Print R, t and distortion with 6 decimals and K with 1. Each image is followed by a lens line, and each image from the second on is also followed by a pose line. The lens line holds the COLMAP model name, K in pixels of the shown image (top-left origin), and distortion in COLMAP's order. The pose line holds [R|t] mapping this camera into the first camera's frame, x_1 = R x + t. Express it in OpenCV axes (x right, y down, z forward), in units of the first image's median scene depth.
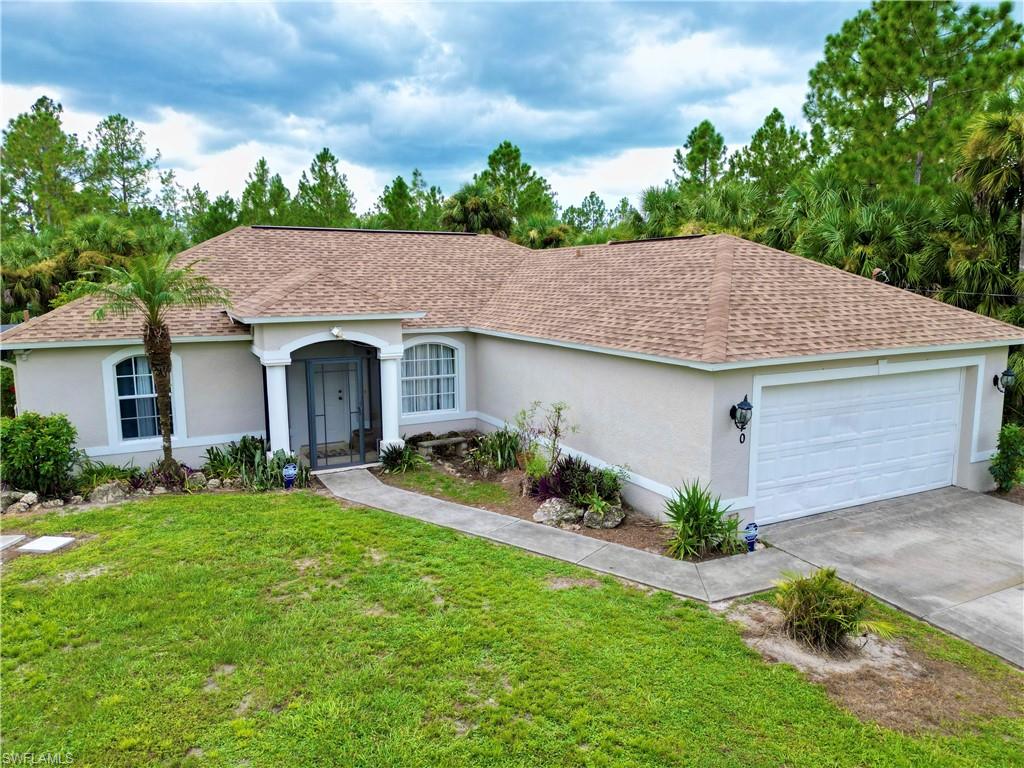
lens RADIAL K [[731.9, 0, 512.0], [0, 731.9, 384.0], [0, 0, 1]] dist [0.093928, -0.108444]
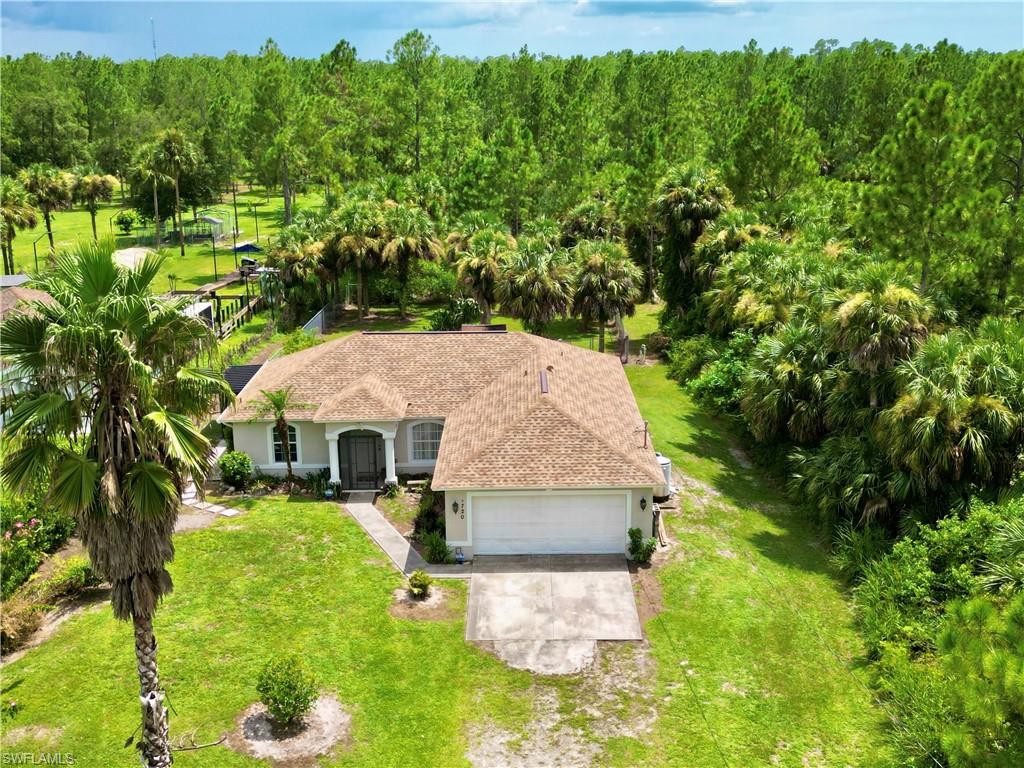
lens RADIAL K [[1142.6, 0, 512.0], [0, 1142.6, 384.0], [0, 0, 1]] dist [0.092448, -0.005174]
pose [[0.891543, 0.116431, -0.437715, 1.596492], [-0.062729, 0.988823, 0.135258, -0.678534], [0.448571, -0.093131, 0.888882, -1.702511]]
